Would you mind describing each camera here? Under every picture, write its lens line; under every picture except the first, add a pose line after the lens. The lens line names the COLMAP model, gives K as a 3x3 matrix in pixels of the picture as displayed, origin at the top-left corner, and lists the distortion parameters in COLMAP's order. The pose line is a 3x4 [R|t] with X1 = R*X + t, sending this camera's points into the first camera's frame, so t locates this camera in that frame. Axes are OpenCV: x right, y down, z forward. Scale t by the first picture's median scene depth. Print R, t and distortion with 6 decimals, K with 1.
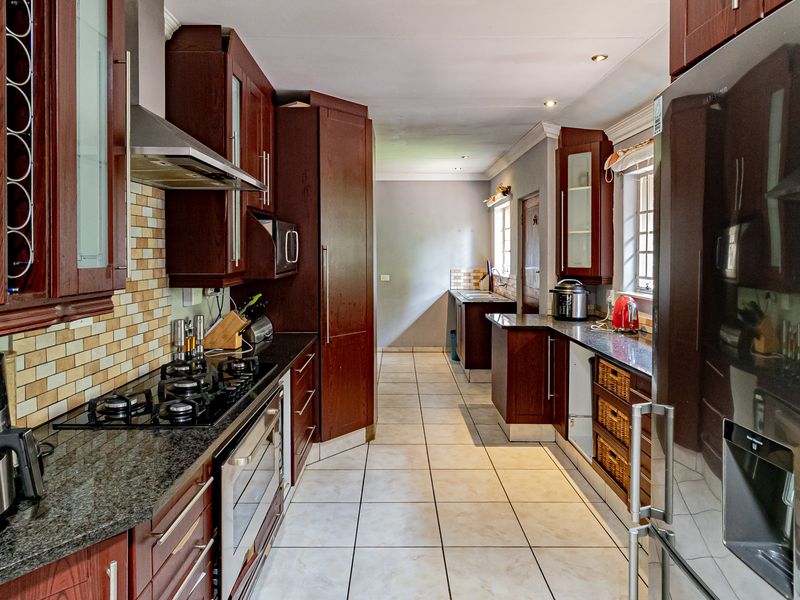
lens RADIAL K [[487.3, 0, 397.2], [0, 487.3, 257.7], [0, 0, 1]] dist [0.002683, -0.000103]
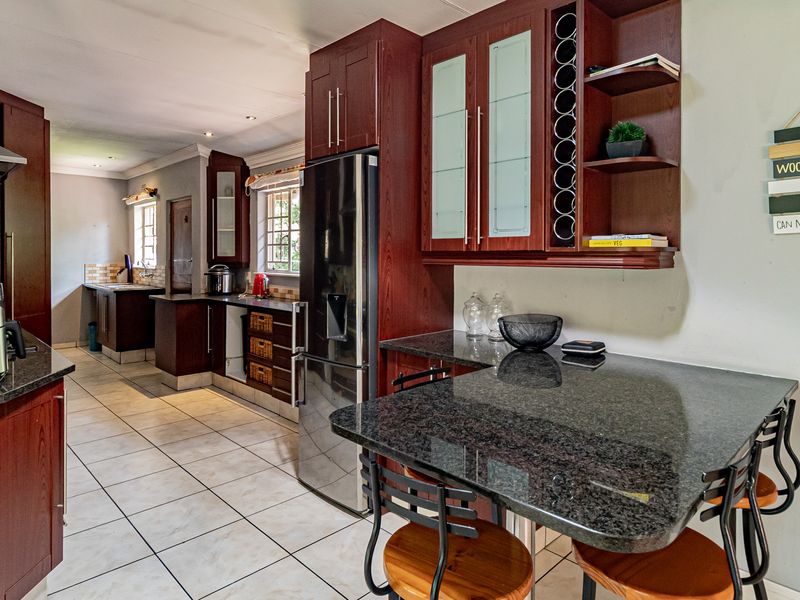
lens RADIAL K [[487.3, 0, 397.2], [0, 487.3, 257.7], [0, 0, 1]] dist [0.002683, -0.000103]
pose [[0.713149, -0.001795, 0.701010, -0.243948], [0.004996, 0.999984, -0.002522, 0.031083], [-0.700994, 0.005301, 0.713147, -0.308428]]
